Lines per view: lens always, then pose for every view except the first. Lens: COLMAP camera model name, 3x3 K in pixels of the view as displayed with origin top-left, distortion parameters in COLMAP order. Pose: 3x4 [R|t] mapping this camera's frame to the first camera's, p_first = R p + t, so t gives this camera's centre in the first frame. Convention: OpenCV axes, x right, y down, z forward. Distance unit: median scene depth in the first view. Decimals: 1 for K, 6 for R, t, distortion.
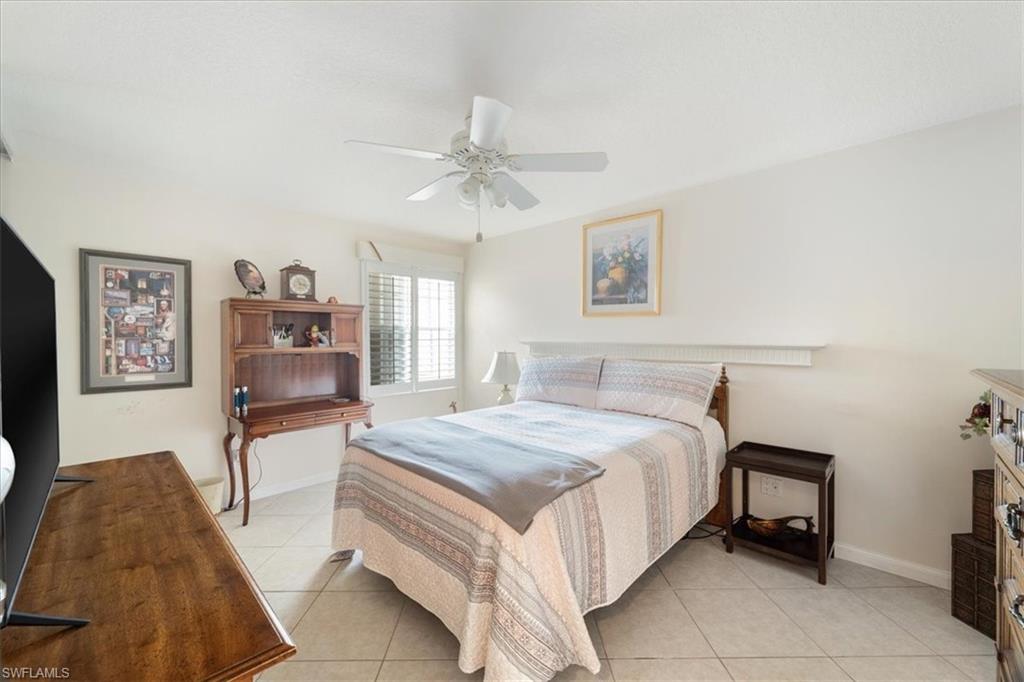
lens RADIAL K [[411.1, 0, 511.3], [0, 411.1, 341.1], [0, 0, 1]] dist [0.002322, -0.000641]
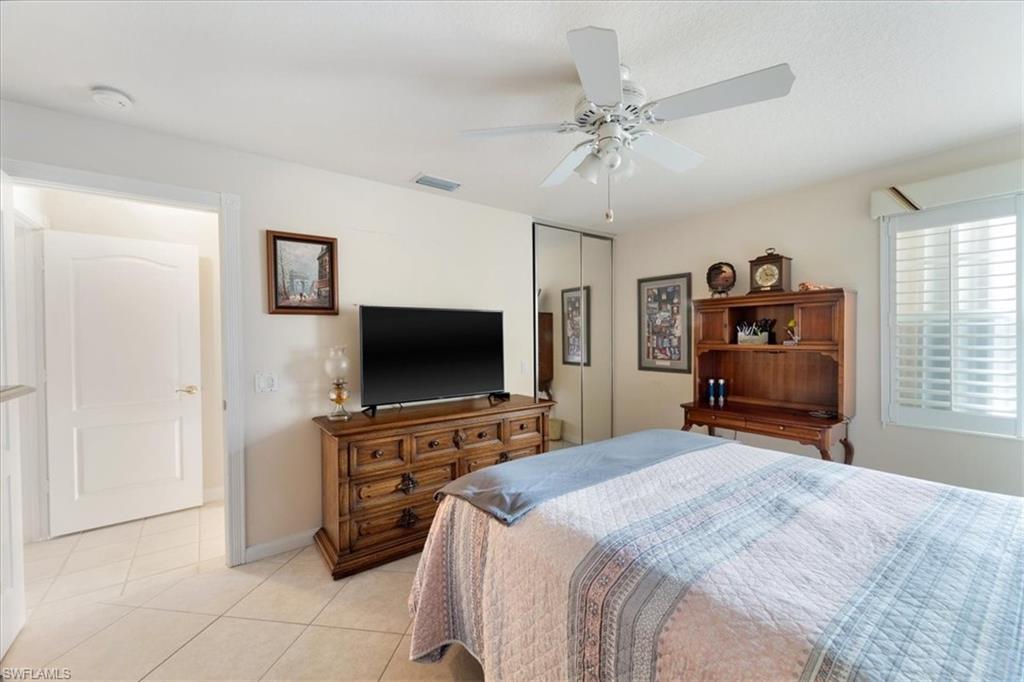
lens RADIAL K [[411.1, 0, 513.3], [0, 411.1, 342.5], [0, 0, 1]] dist [0.002322, -0.000641]
pose [[-0.161609, 0.019027, -0.986671, 0.560926], [-0.000804, 0.999811, 0.019412, -0.007895], [0.986854, 0.003930, -0.161563, 0.699288]]
